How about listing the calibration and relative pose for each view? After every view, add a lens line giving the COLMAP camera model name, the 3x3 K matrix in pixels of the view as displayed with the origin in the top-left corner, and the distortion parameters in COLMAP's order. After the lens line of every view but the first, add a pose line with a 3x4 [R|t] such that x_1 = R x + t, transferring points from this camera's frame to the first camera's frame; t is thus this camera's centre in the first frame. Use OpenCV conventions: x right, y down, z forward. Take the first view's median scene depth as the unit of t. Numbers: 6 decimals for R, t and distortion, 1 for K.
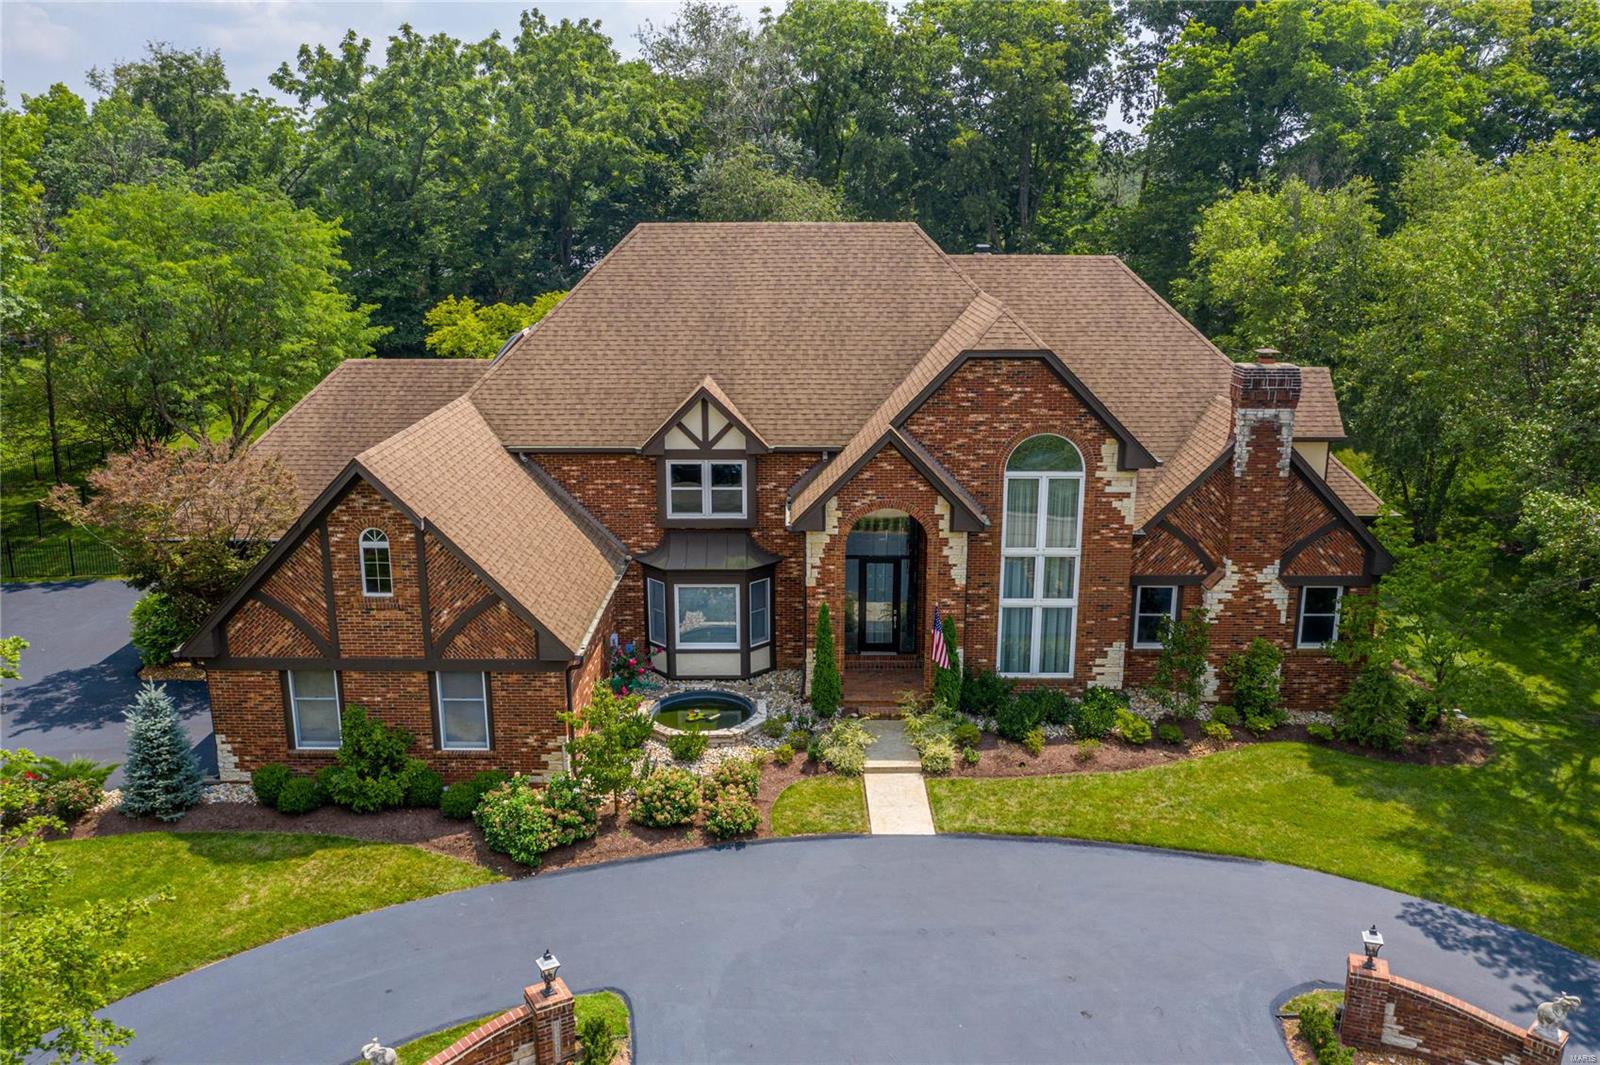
lens RADIAL K [[1284.6, 0, 794.1], [0, 1284.6, 526.4], [0, 0, 1]] dist [-0.030087, 0.013952]
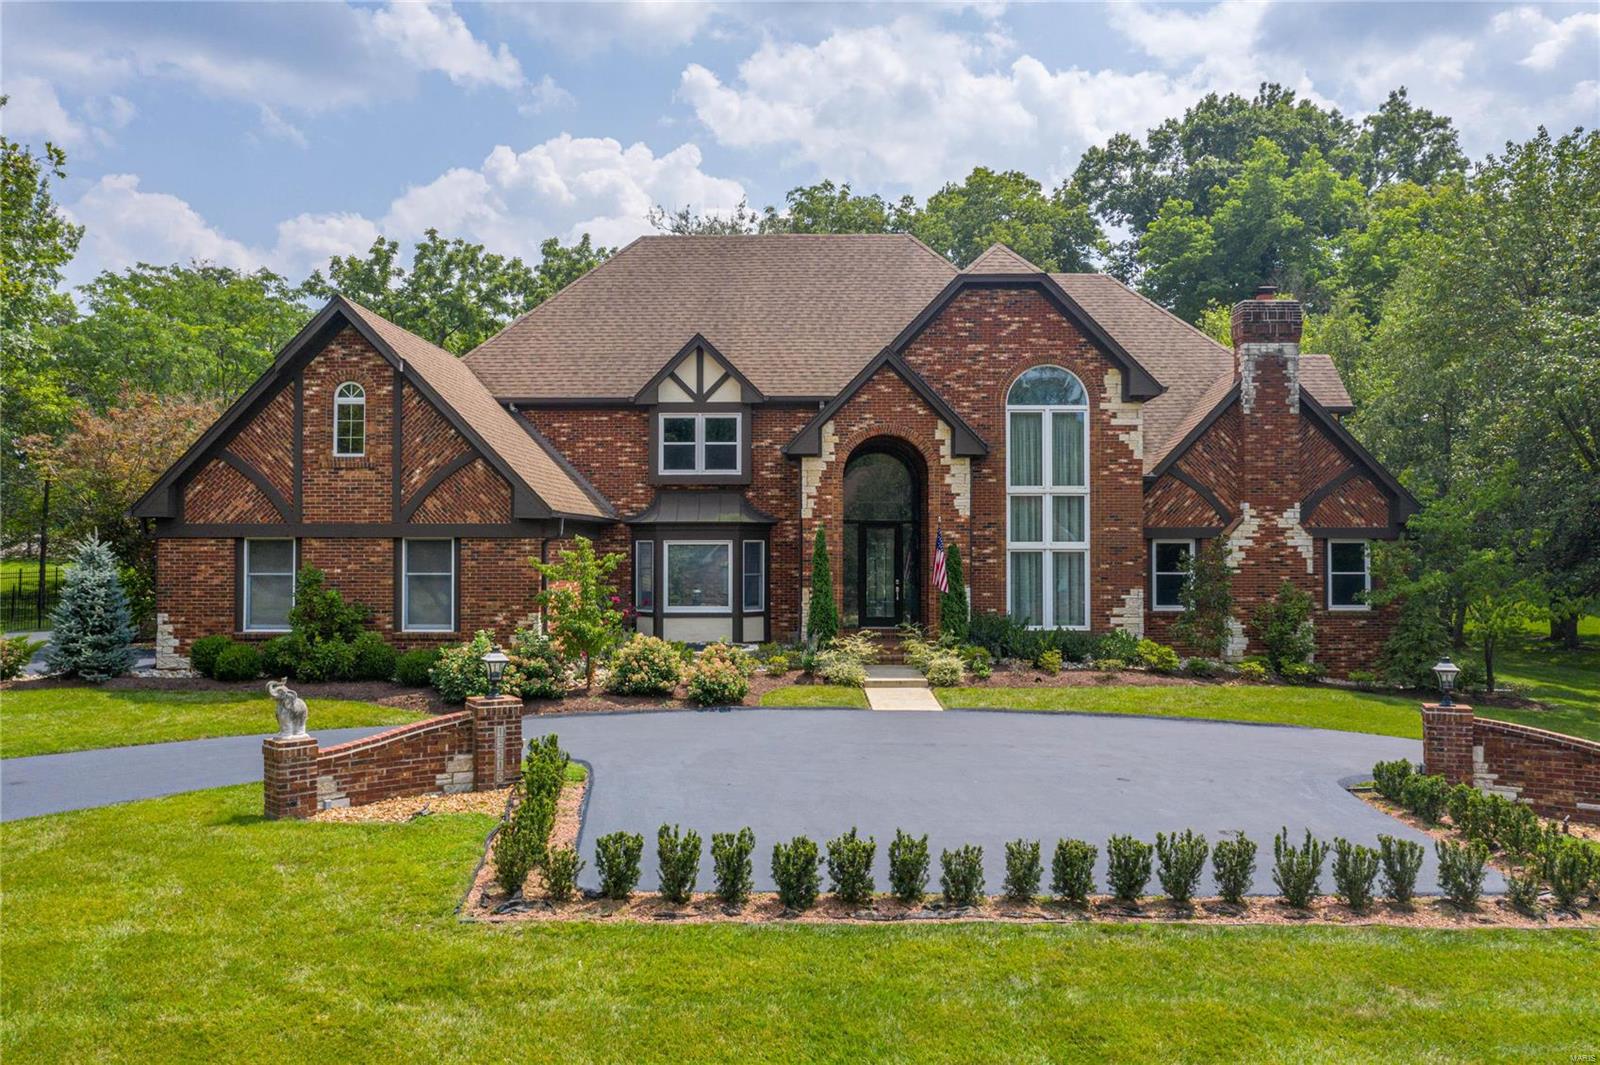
lens RADIAL K [[1284.6, 0, 794.5], [0, 1284.6, 518.7], [0, 0, 1]] dist [-0.030087, 0.013952]
pose [[0.999983, 0.001748, -0.005506, 0.009230], [-0.003197, 0.961299, -0.275489, 0.309127], [0.004812, 0.275502, 0.961288, 0.088650]]
